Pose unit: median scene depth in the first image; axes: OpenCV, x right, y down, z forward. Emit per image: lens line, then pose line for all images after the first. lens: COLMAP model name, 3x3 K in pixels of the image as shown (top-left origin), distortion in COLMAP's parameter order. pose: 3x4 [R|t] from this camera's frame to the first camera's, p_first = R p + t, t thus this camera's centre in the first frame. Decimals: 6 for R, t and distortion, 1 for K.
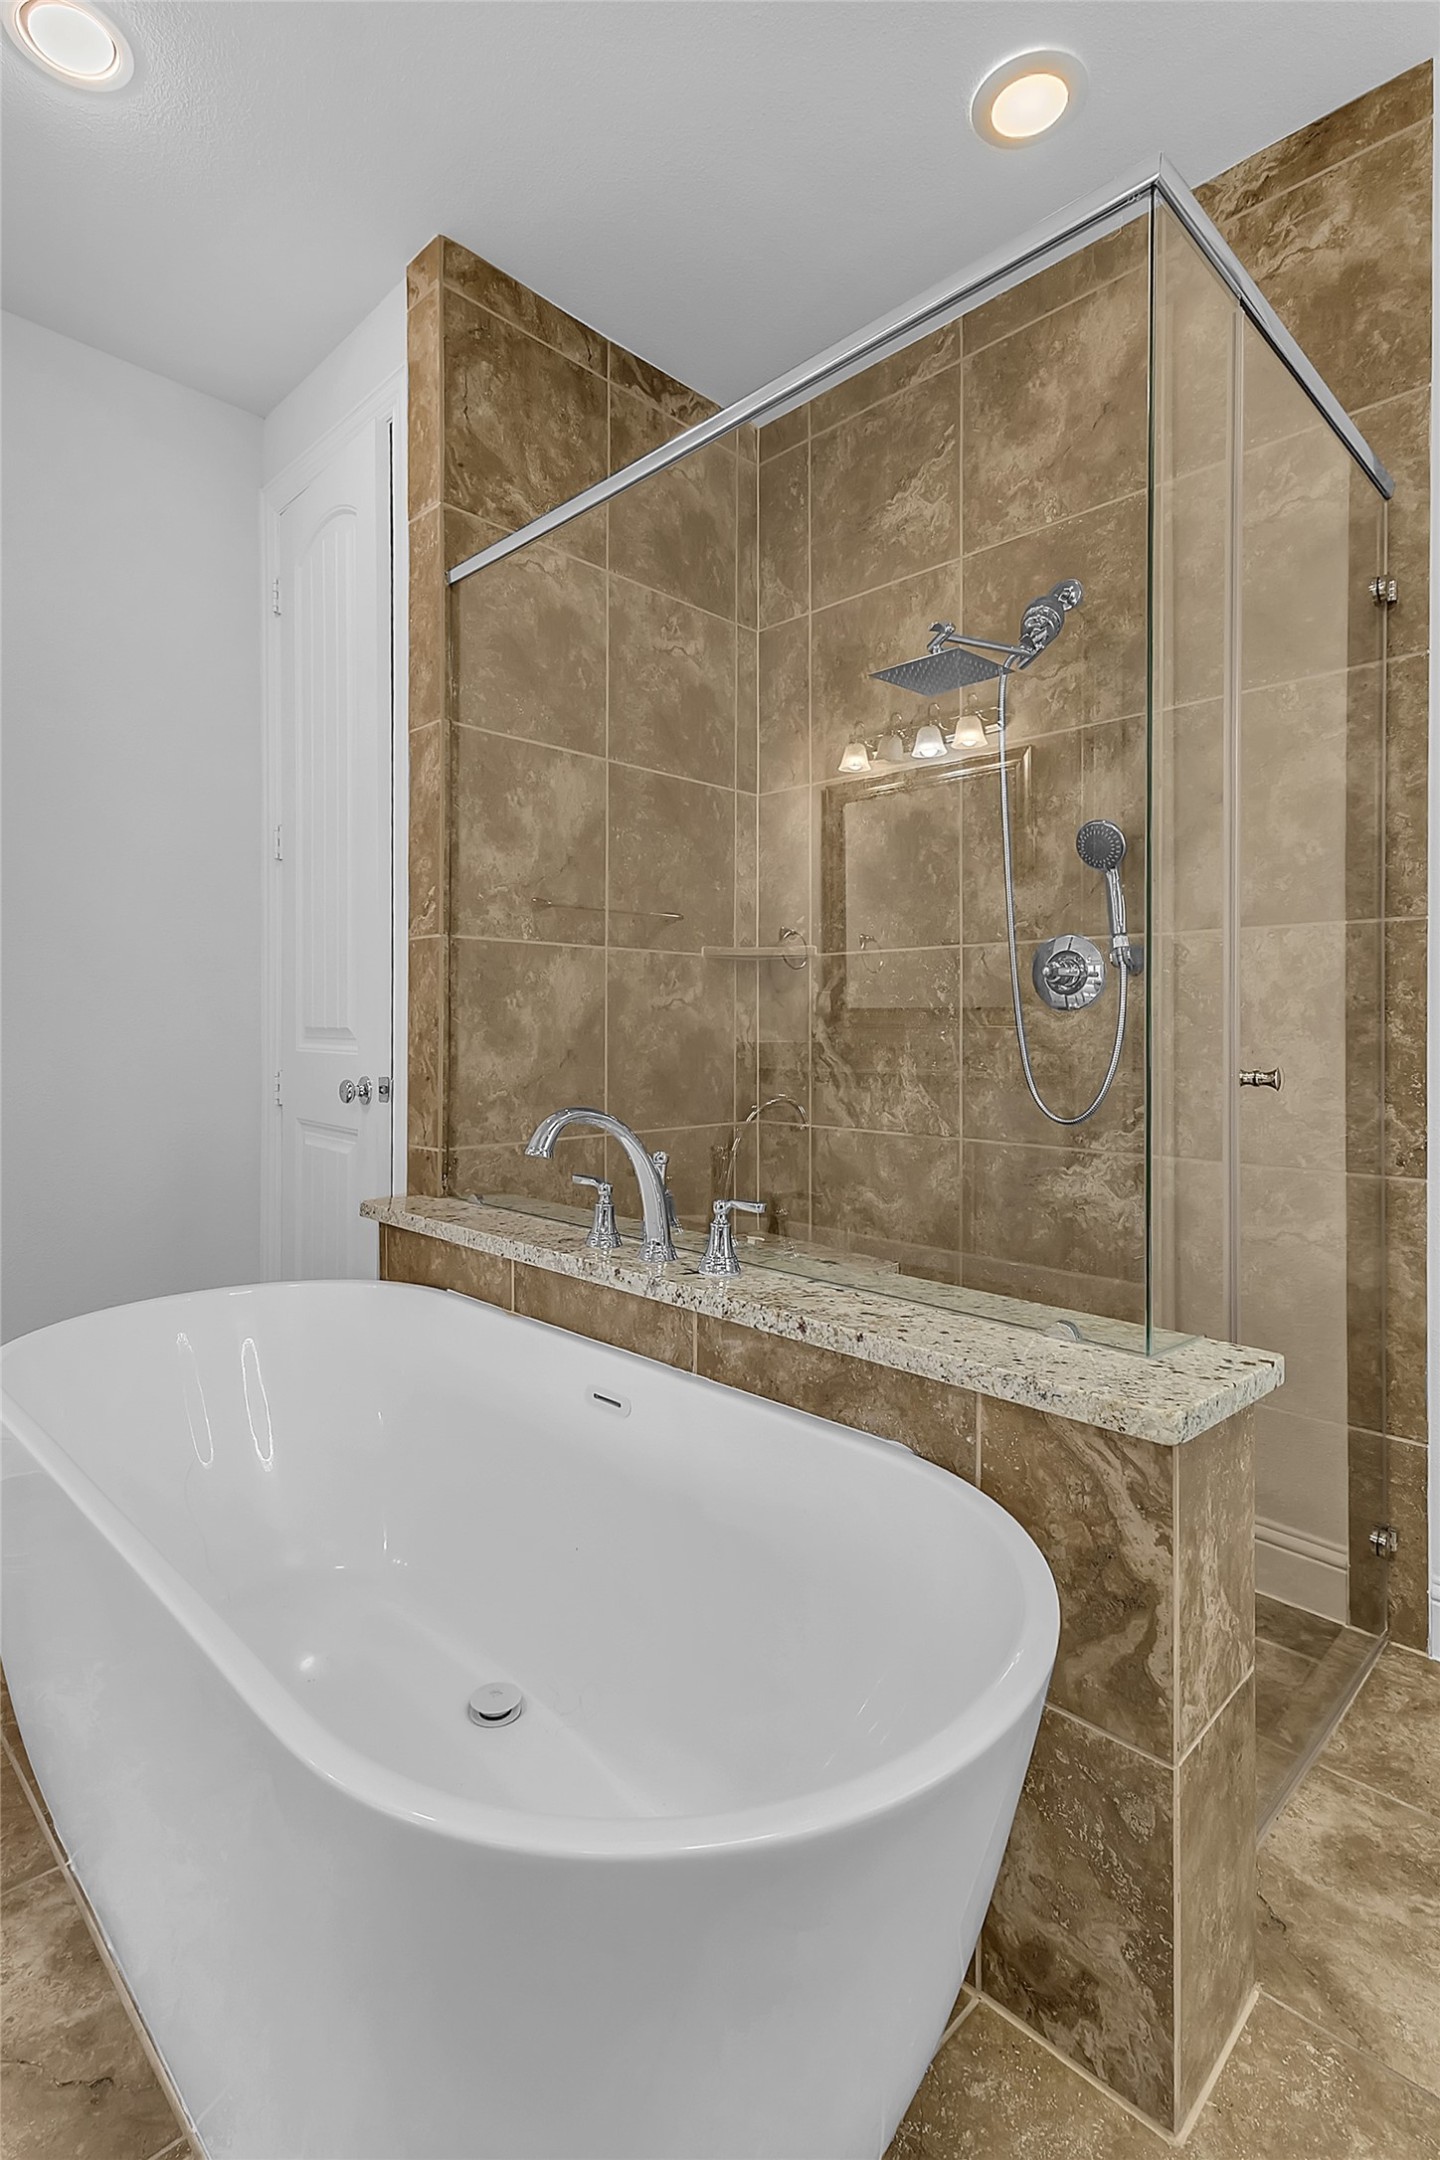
lens RADIAL K [[1048.9, 0, 662.6], [0, 1048.9, 1025.1], [0, 0, 1]] dist [0.020229, -0.003140]
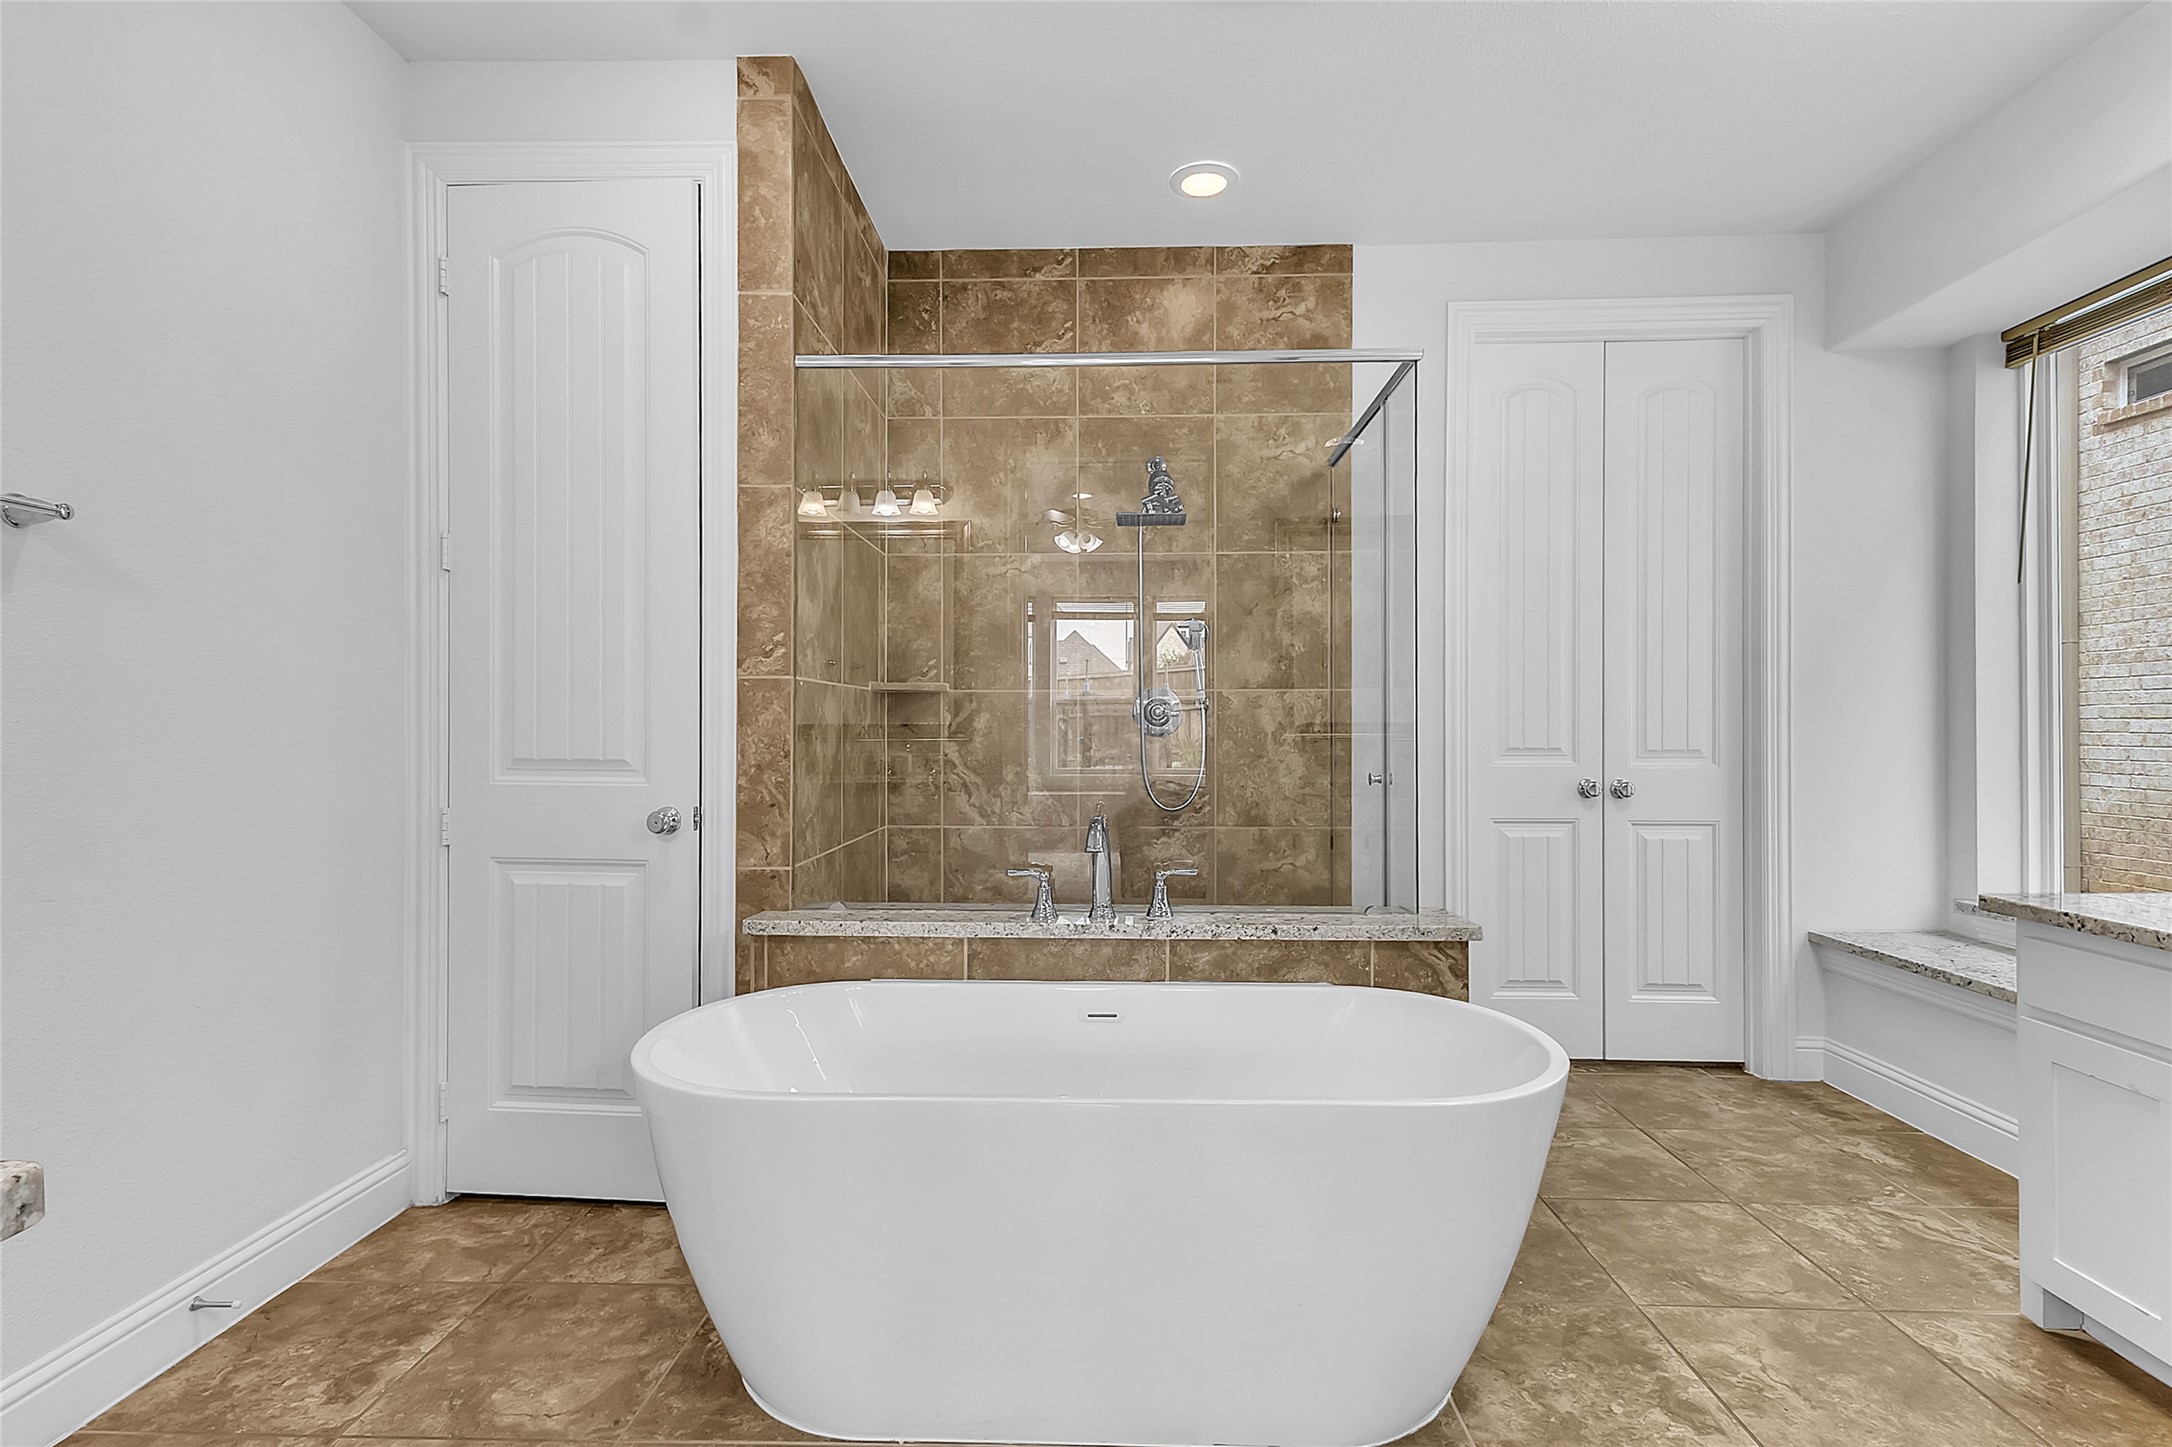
lens RADIAL K [[1054.7, 0, 1072.9], [0, 1054.7, 725.8], [0, 0, 1]] dist [0.020229, -0.003140]
pose [[0.719889, -0.004807, 0.694072, -0.754309], [0.002316, 0.999987, 0.004524, -0.036568], [-0.694085, -0.001650, 0.719891, -0.020724]]
